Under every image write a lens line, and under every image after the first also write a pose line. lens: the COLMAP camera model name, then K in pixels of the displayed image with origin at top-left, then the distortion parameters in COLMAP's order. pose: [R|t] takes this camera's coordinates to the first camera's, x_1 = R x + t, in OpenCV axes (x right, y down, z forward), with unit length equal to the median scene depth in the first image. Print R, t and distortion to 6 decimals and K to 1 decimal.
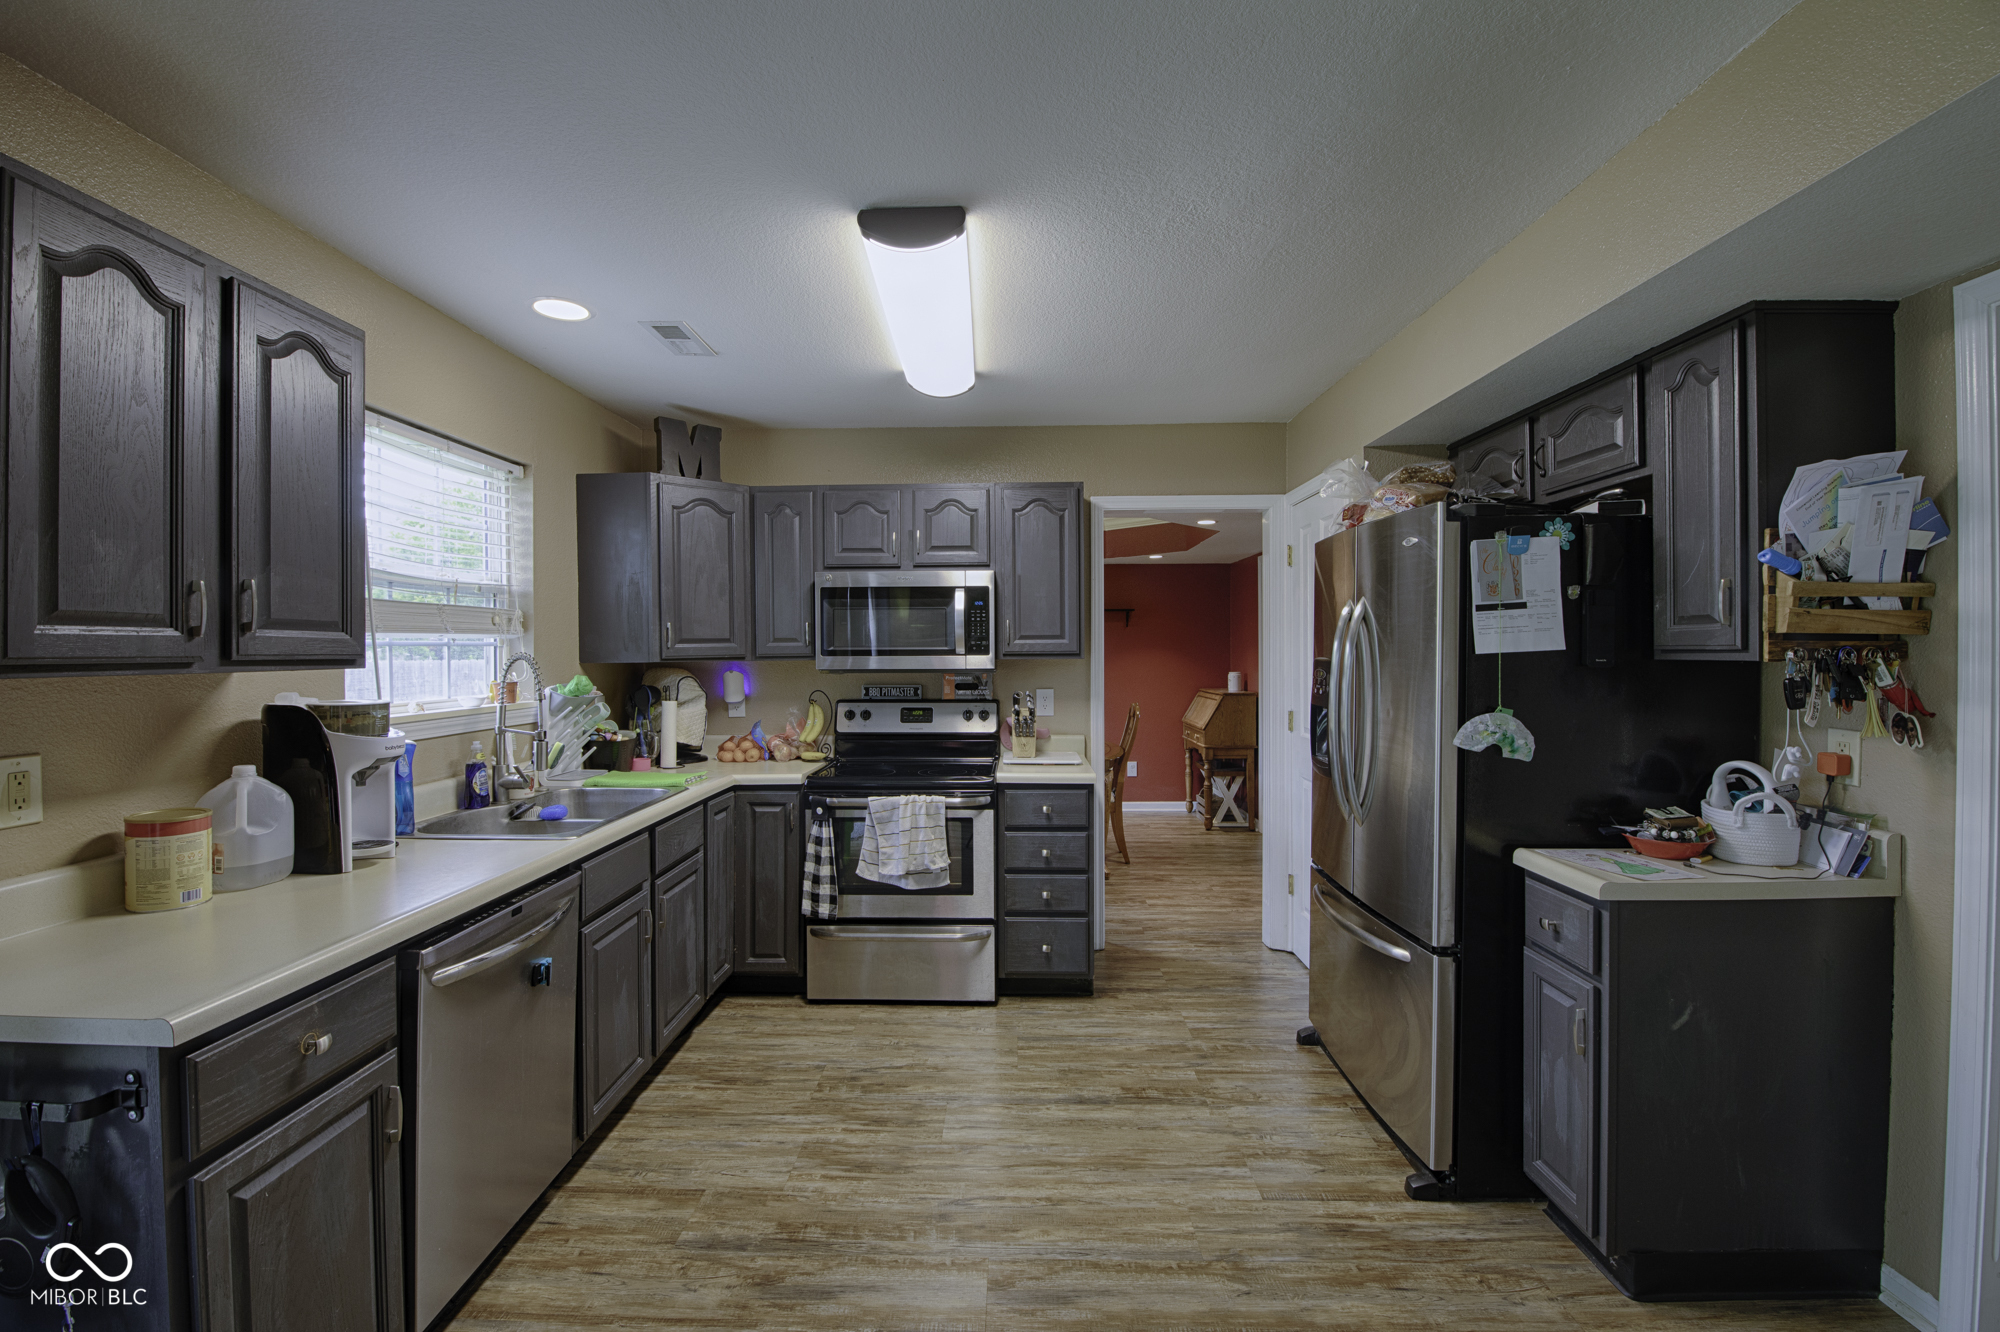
lens RADIAL K [[847.1, 0, 992.4], [0, 847.1, 660.0], [0, 0, 1]] dist [-0.006786, -0.006696]
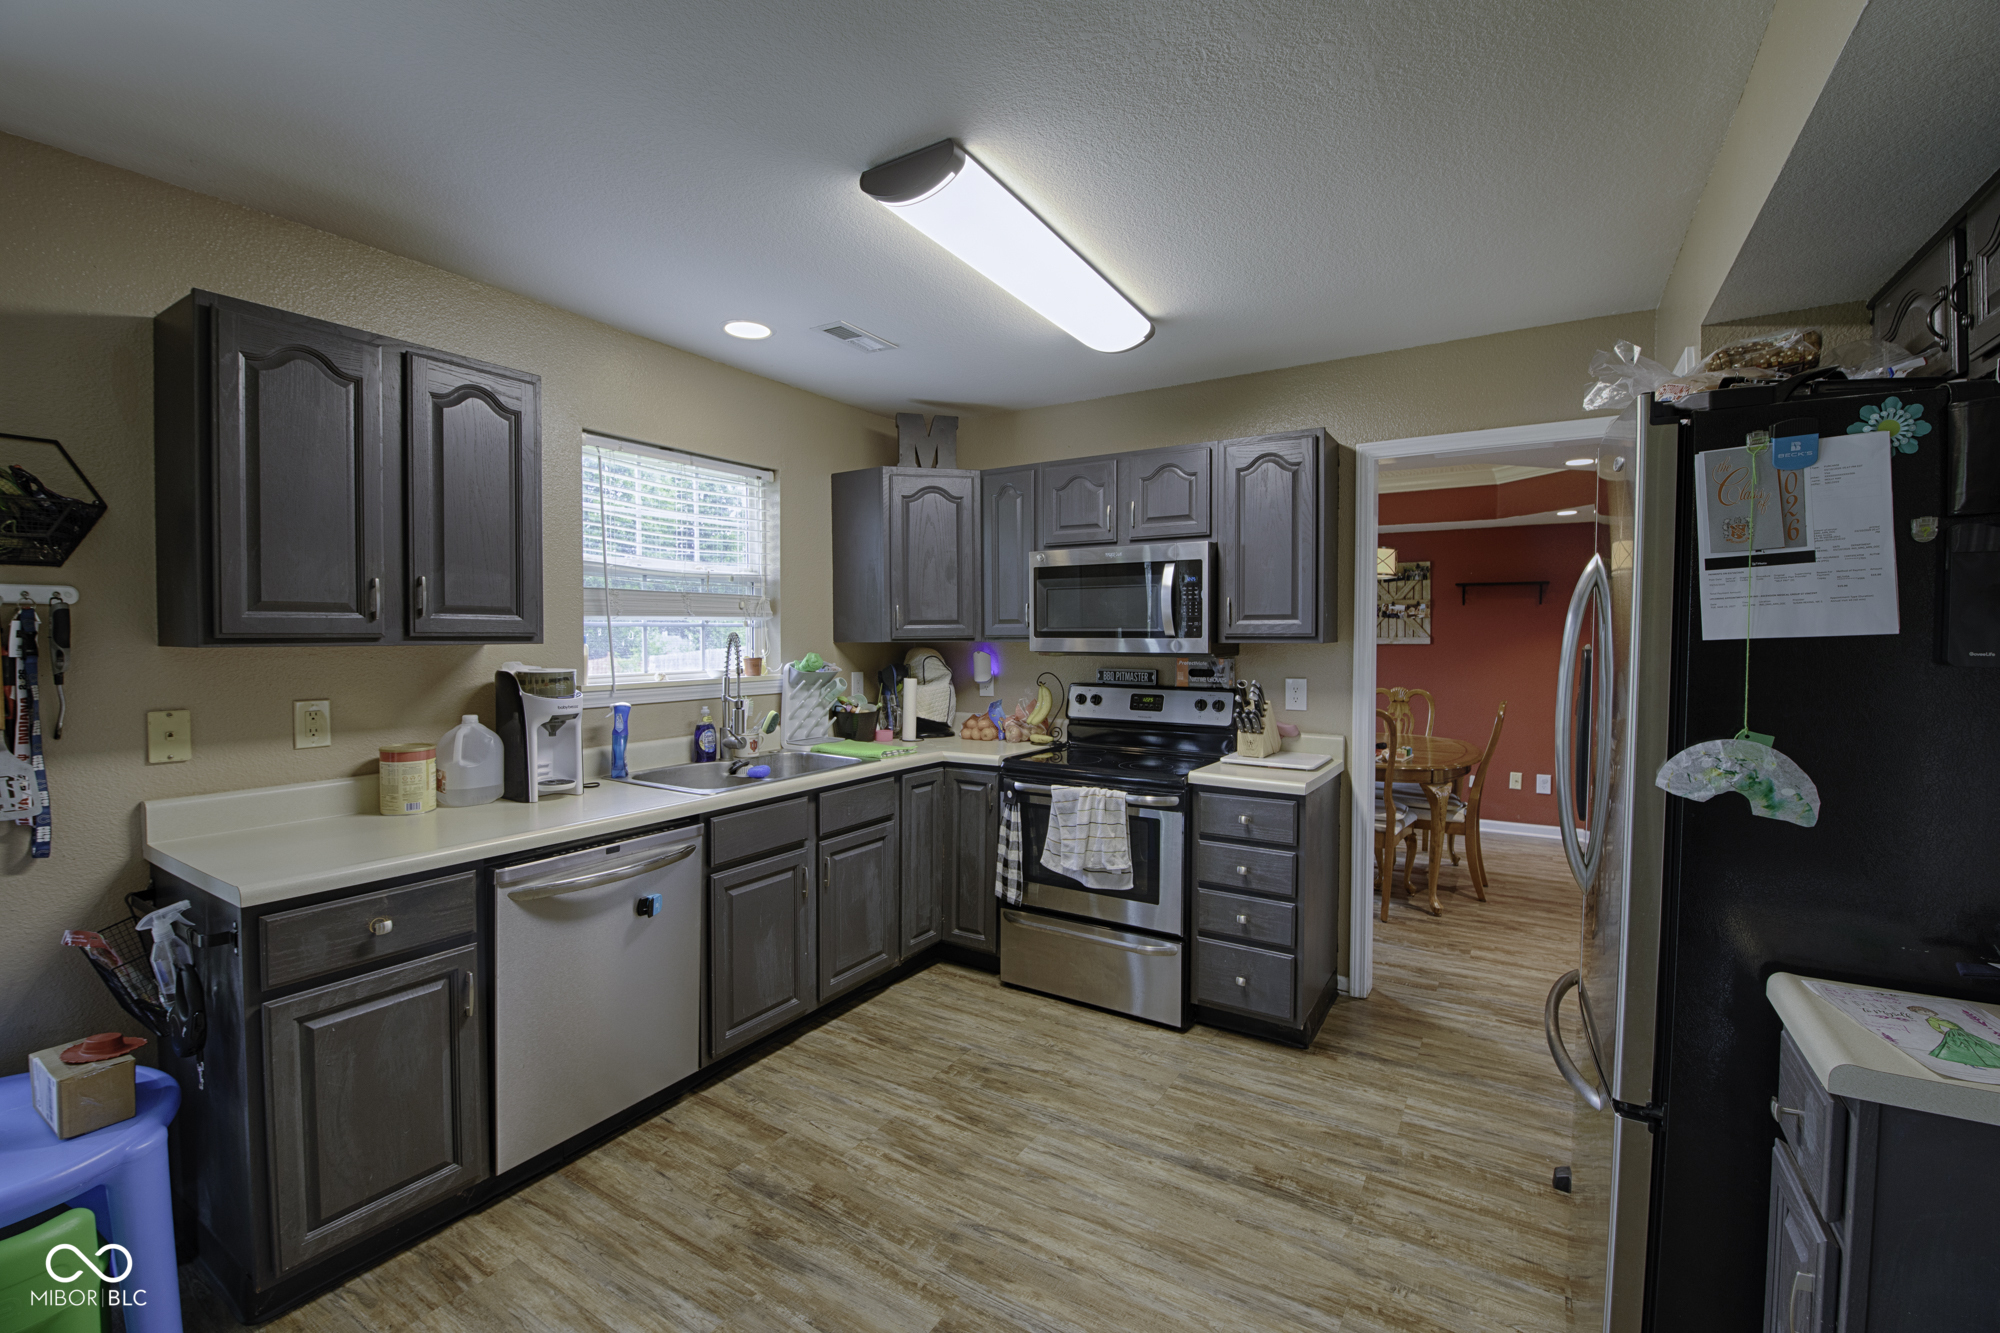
lens RADIAL K [[847.1, 0, 987.6], [0, 847.1, 660.2], [0, 0, 1]] dist [-0.006786, -0.006696]
pose [[0.861304, 0.020757, -0.507666, 0.326399], [-0.010149, 0.999669, 0.023655, -0.001587], [0.507989, -0.015222, 0.861229, 0.166802]]
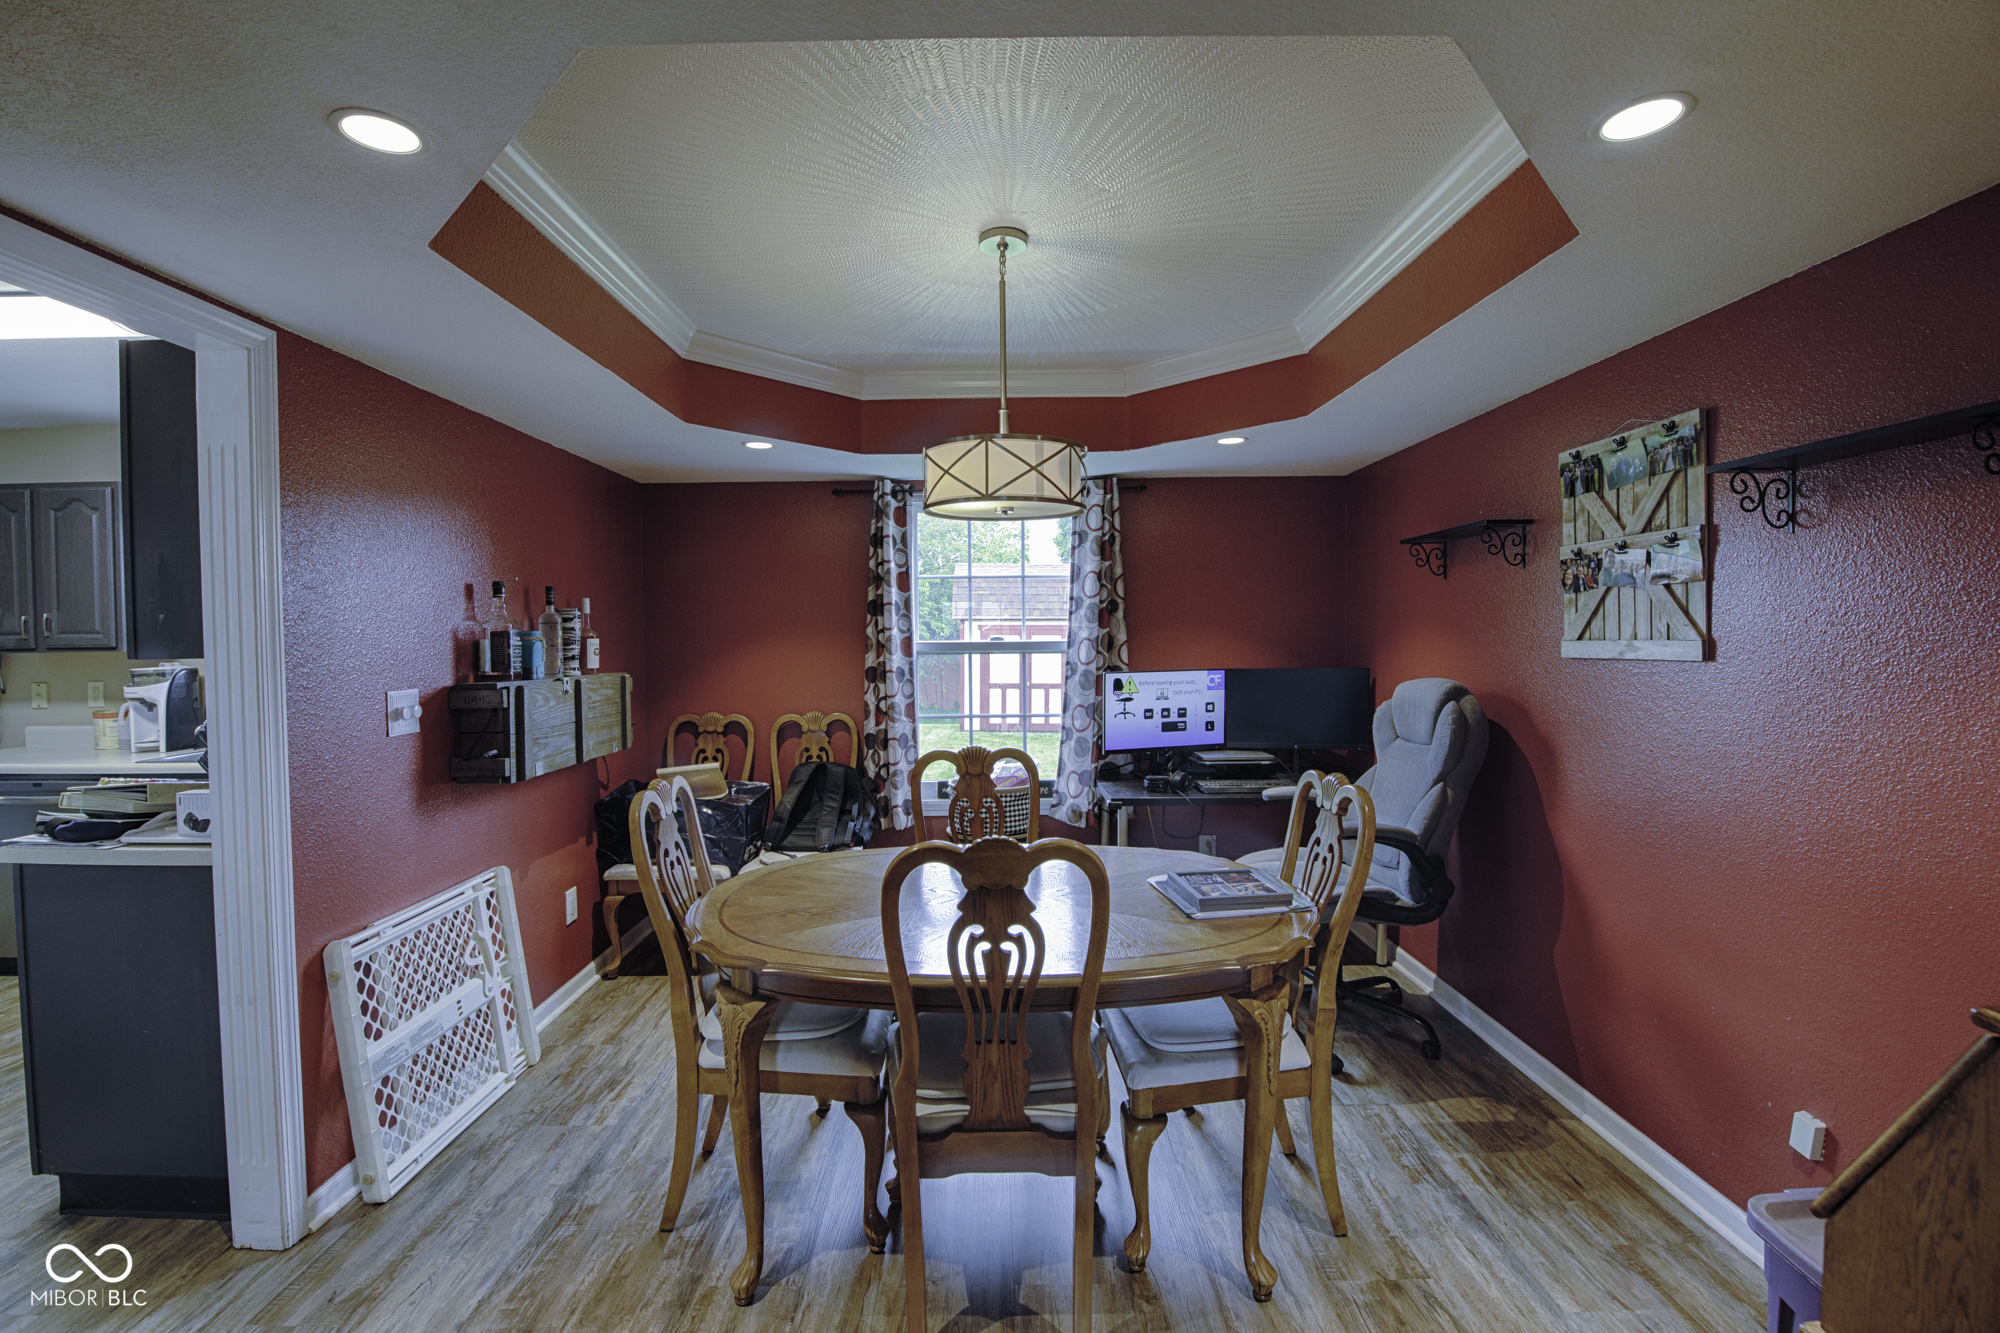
lens RADIAL K [[847.1, 0, 989.4], [0, 847.1, 659.8], [0, 0, 1]] dist [-0.006786, -0.006696]
pose [[0.035956, 0.032128, -0.998837, 0.929920], [-0.001917, 0.999483, 0.032080, -0.028580], [0.999352, 0.000761, 0.035999, 2.149268]]
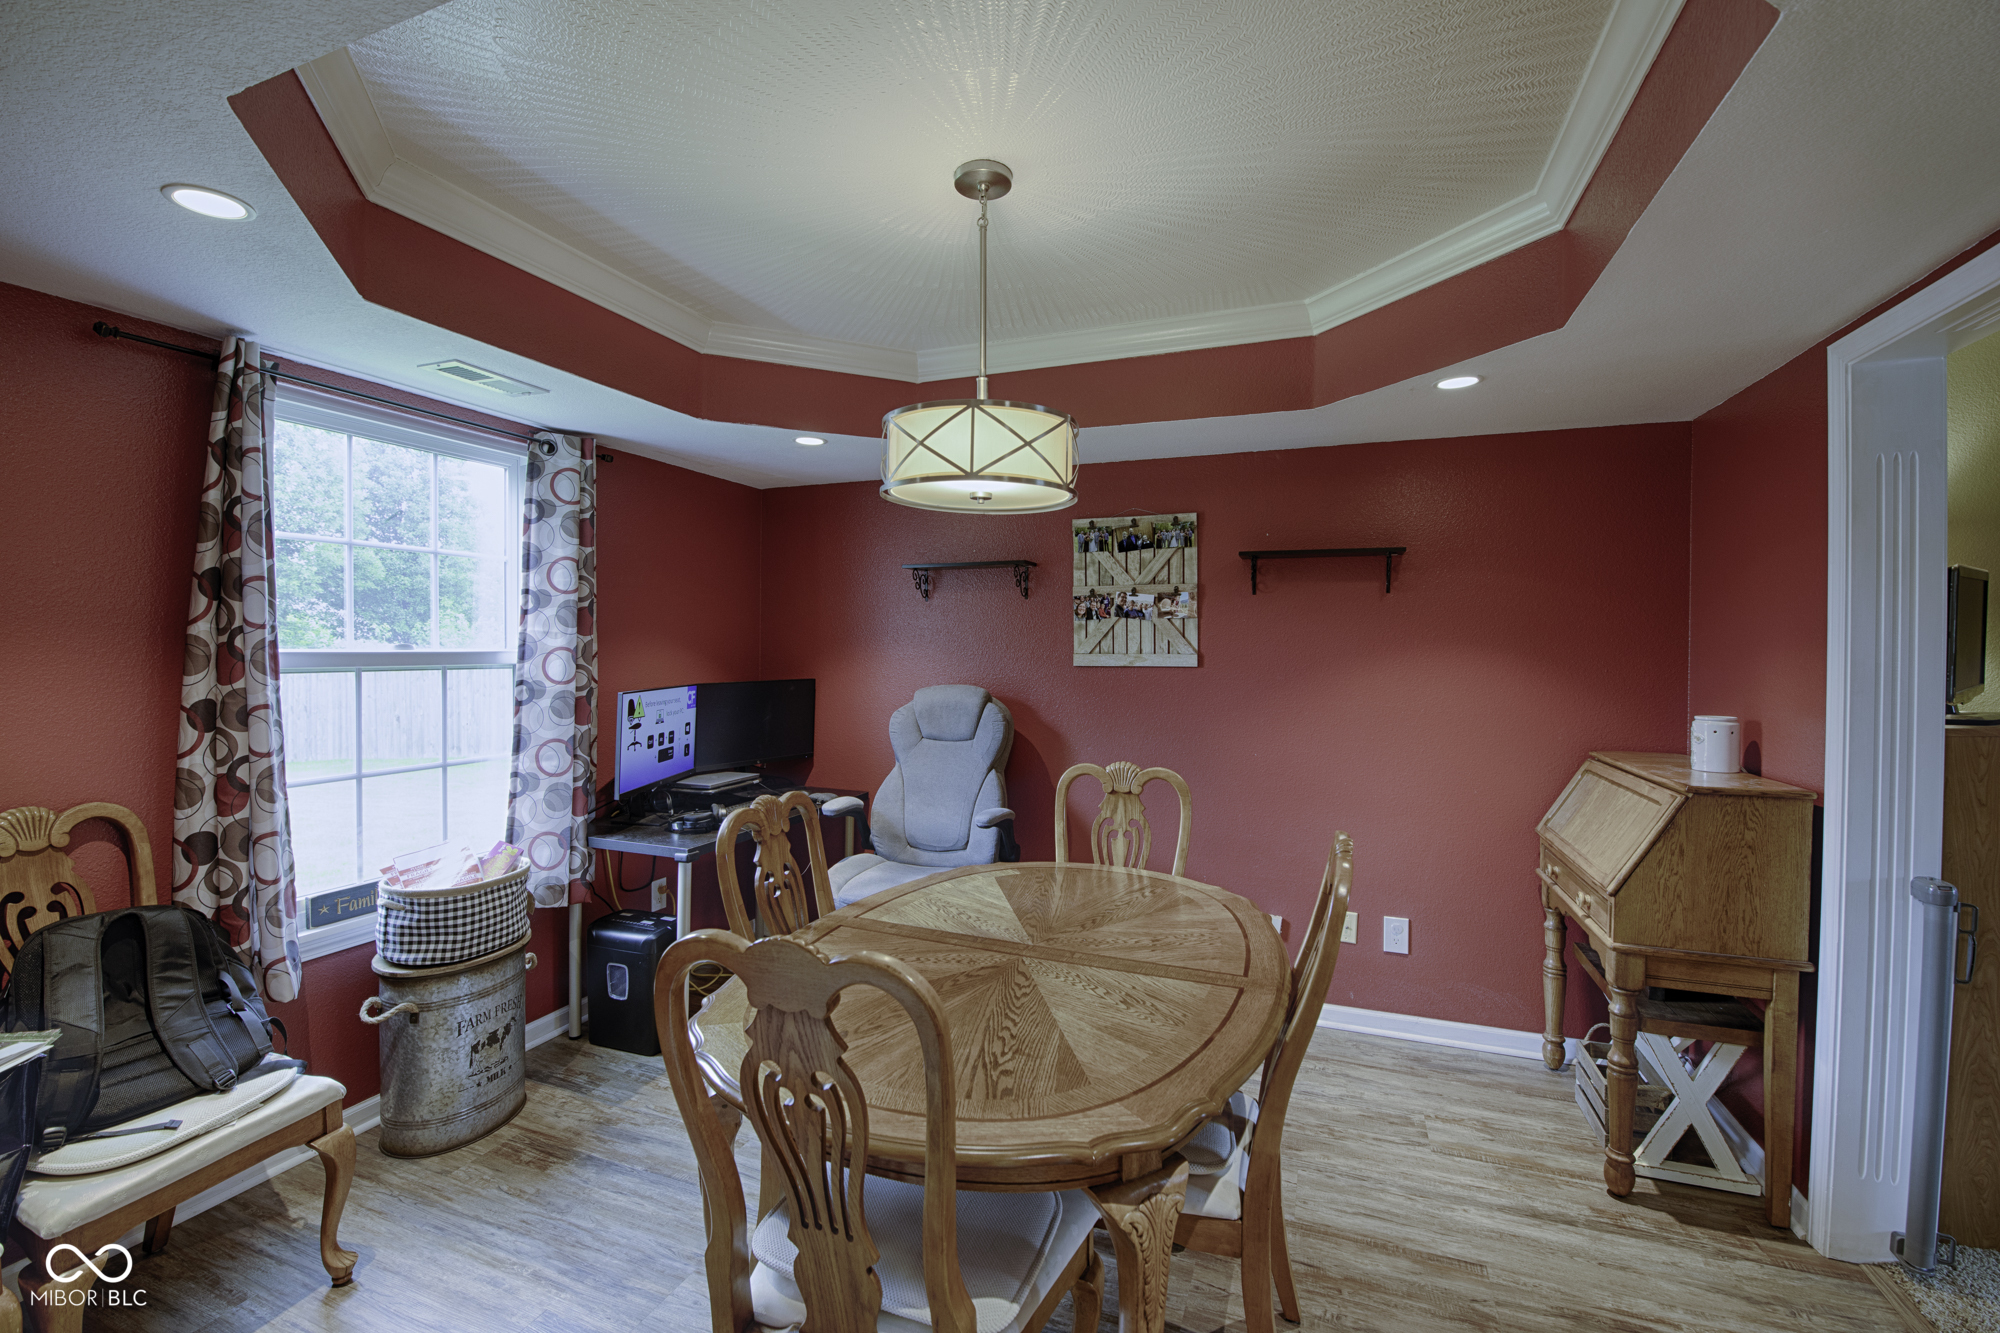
lens RADIAL K [[847.1, 0, 983.9], [0, 847.1, 659.1], [0, 0, 1]] dist [-0.006786, -0.006696]
pose [[0.937678, 0.016079, -0.347134, 0.331544], [-0.014429, 0.999869, 0.007336, -0.020141], [0.347206, -0.001870, 0.937787, 1.529127]]
